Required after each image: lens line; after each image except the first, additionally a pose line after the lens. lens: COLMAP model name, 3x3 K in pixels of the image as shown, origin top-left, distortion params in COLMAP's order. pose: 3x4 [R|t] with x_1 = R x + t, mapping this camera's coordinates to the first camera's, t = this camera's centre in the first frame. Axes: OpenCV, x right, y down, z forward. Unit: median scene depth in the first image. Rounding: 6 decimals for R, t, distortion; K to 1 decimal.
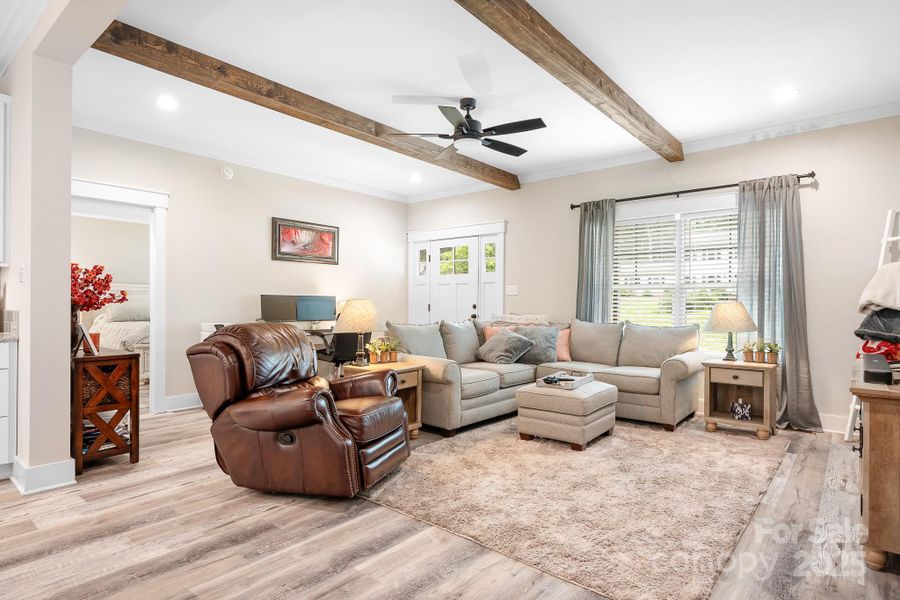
lens RADIAL K [[484.2, 0, 449.0], [0, 484.2, 299.6], [0, 0, 1]] dist [0.010407, -0.002300]
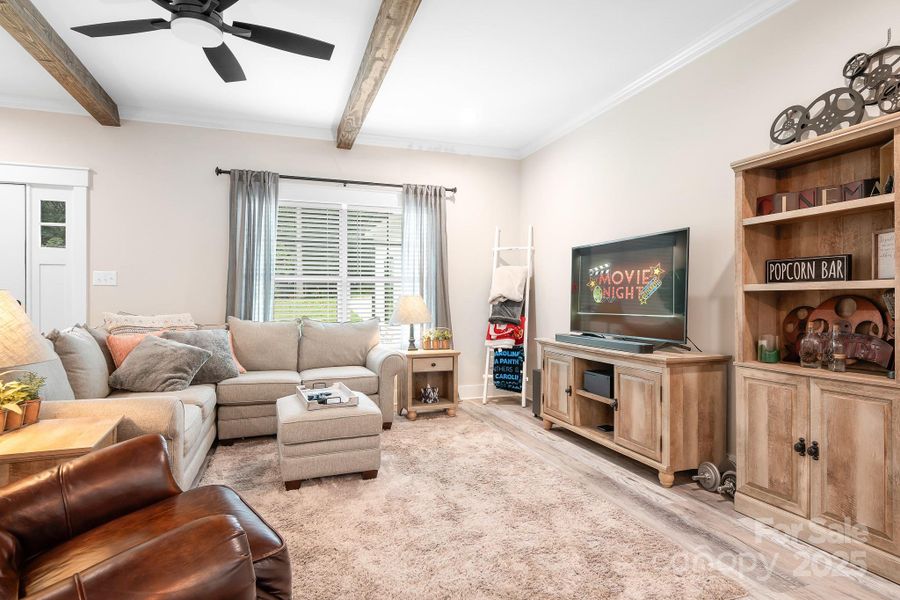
lens RADIAL K [[484.2, 0, 451.1], [0, 484.2, 301.3], [0, 0, 1]] dist [0.010407, -0.002300]
pose [[0.510837, -0.011773, 0.859597, -0.312003], [-0.003442, 0.999870, 0.015739, 0.000879], [-0.859671, -0.010999, 0.510730, 0.408057]]
